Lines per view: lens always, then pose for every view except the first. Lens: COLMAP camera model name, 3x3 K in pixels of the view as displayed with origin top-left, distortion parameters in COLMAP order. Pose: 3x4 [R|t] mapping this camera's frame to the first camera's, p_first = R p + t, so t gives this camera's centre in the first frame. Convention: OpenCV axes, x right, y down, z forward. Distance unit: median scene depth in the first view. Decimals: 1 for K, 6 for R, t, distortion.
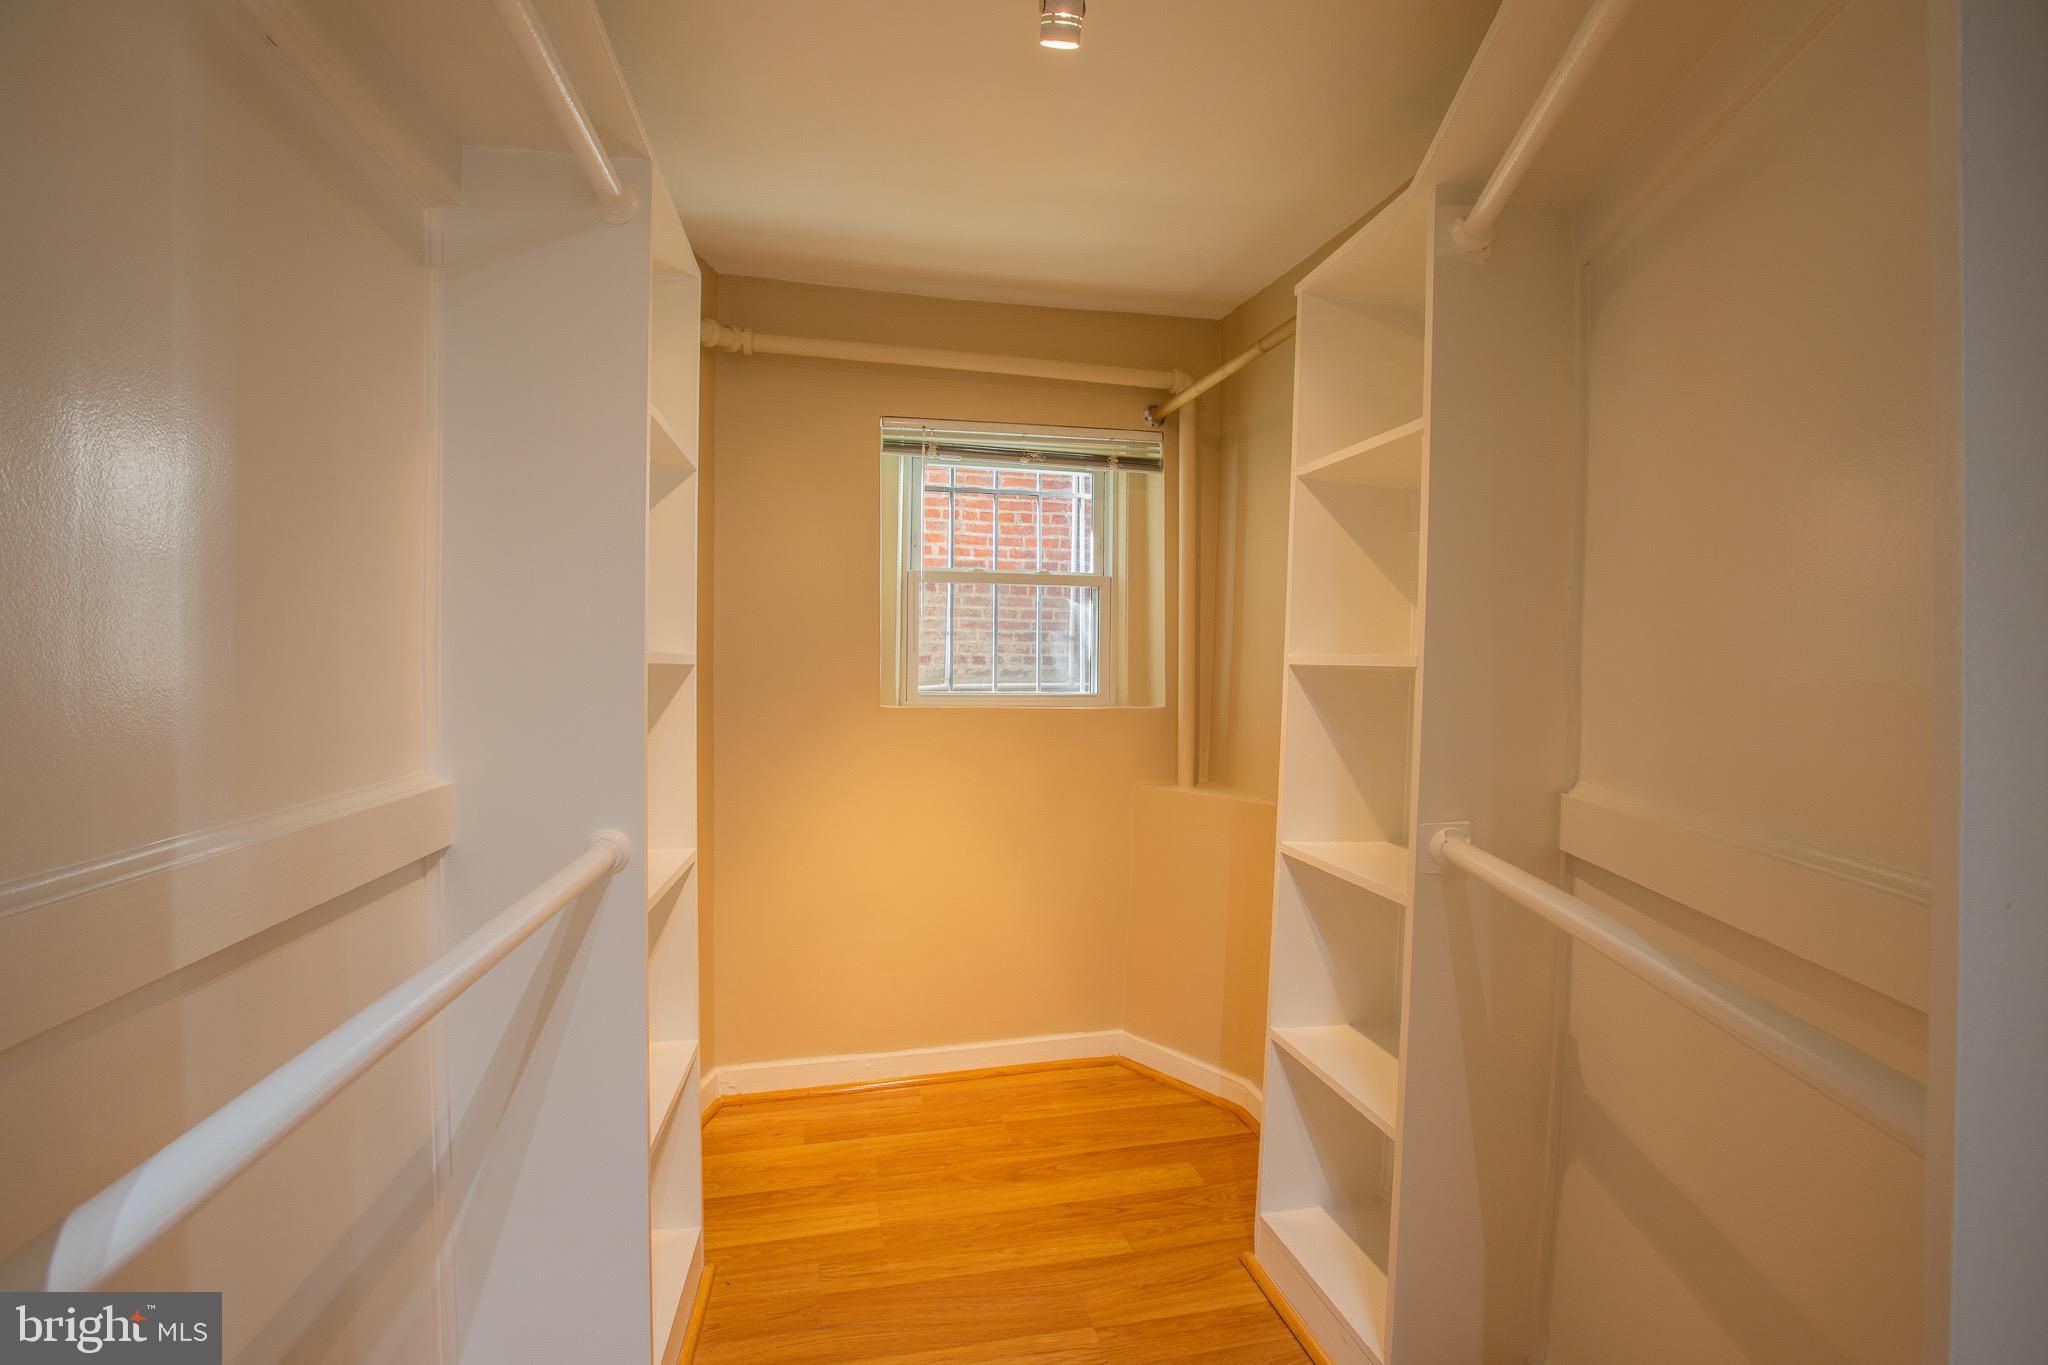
lens RADIAL K [[930.3, 0, 1021.8], [0, 930.3, 670.3], [0, 0, 1]] dist [-0.030704, 0.004641]
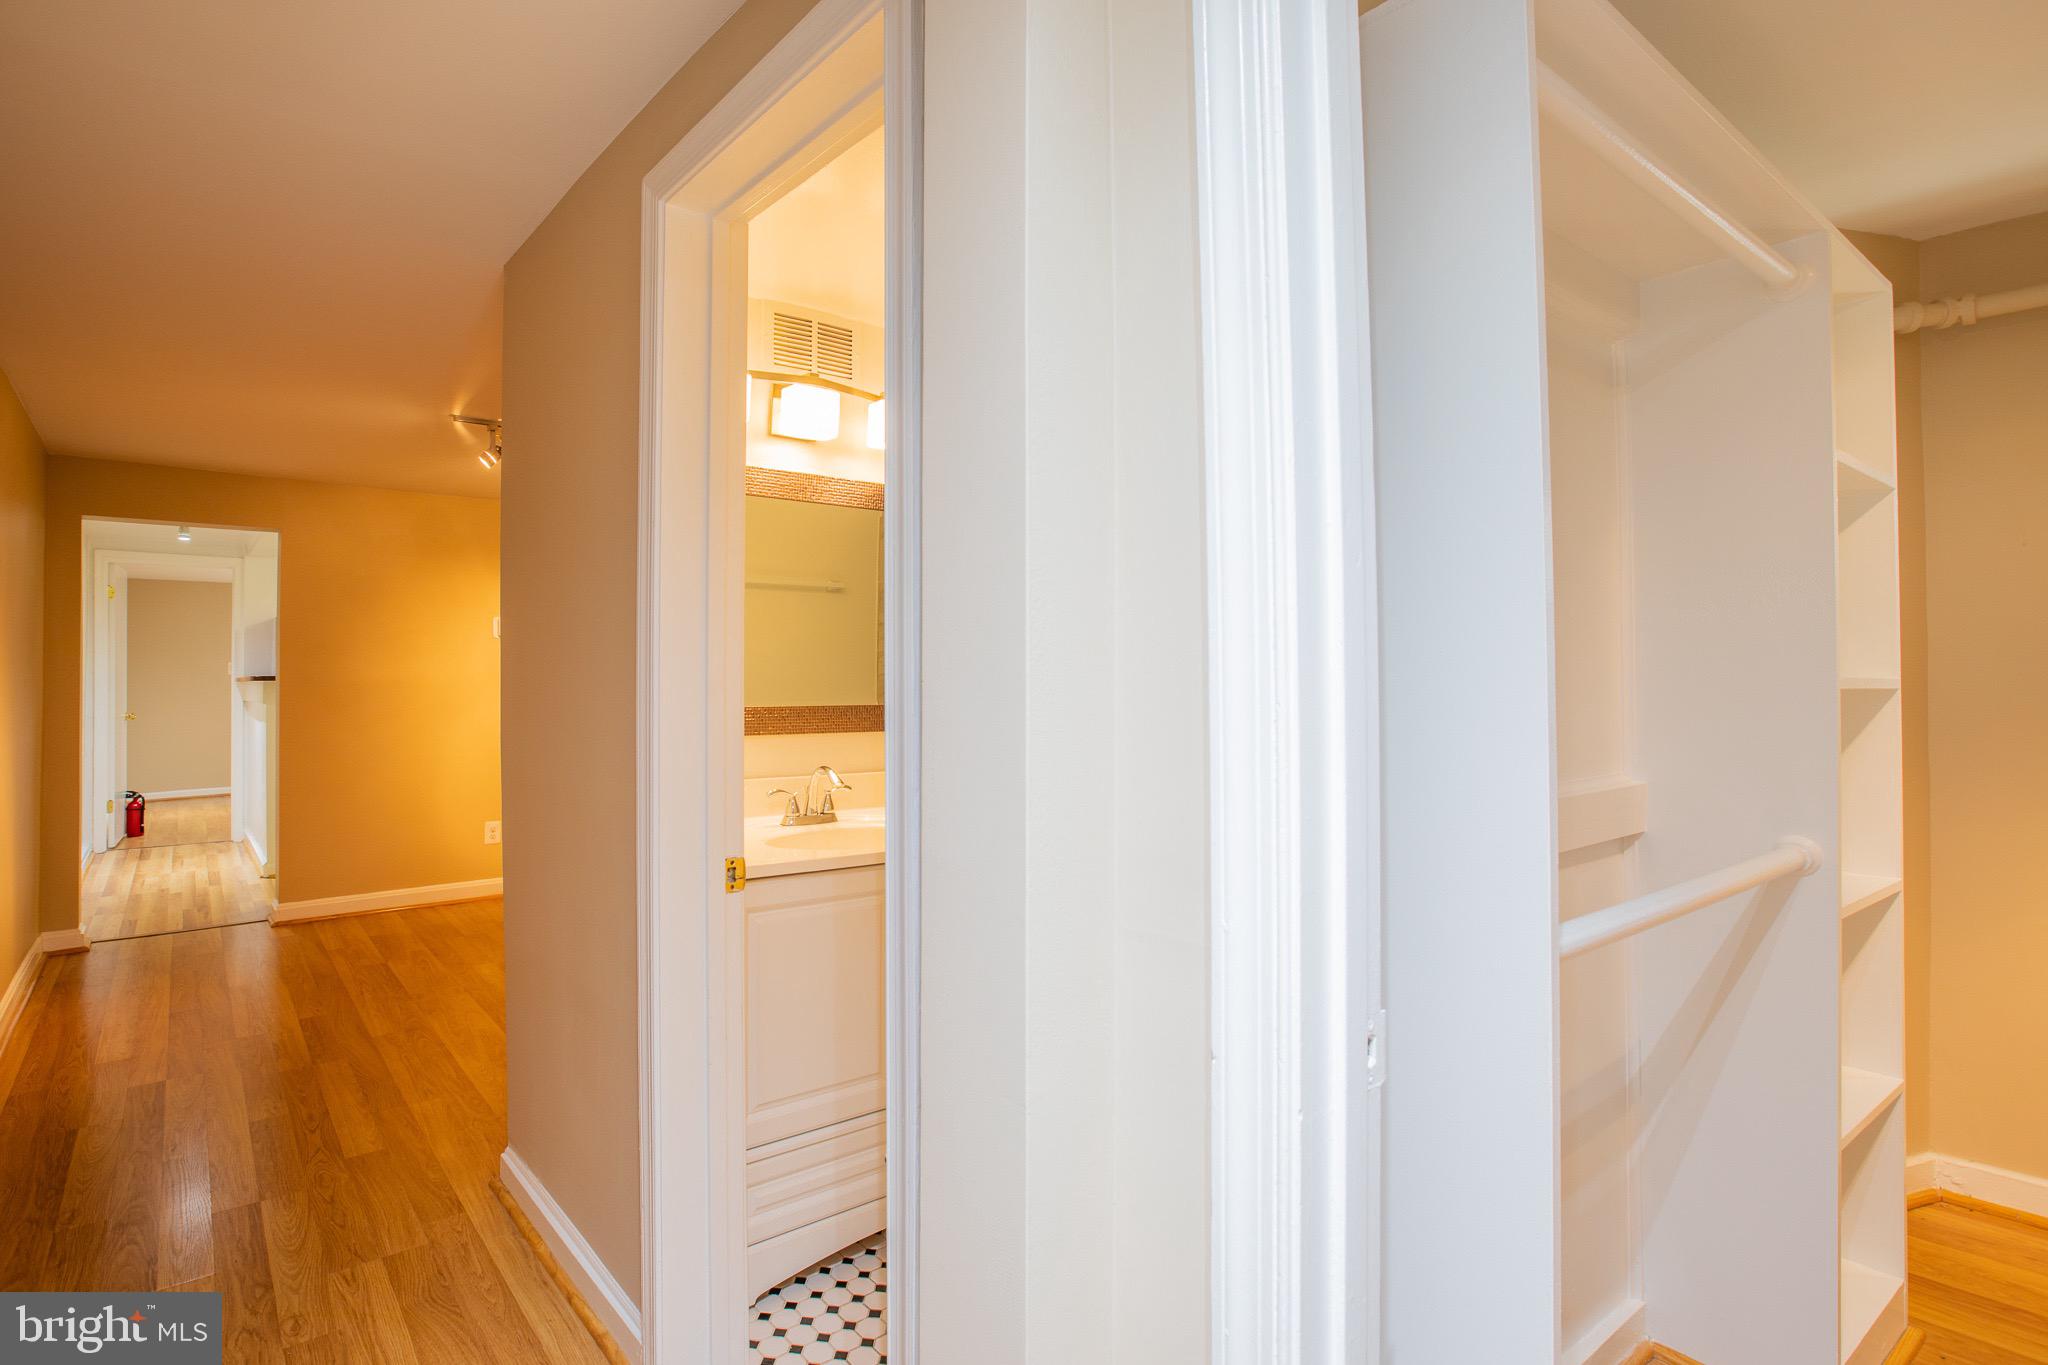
lens RADIAL K [[930.3, 0, 923.1], [0, 930.3, 676.7], [0, 0, 1]] dist [-0.030704, 0.004641]
pose [[0.396670, -0.016427, -0.917814, 0.120501], [-0.002379, 0.999818, -0.018923, 0.000983], [0.917958, 0.009690, 0.396559, -0.341816]]
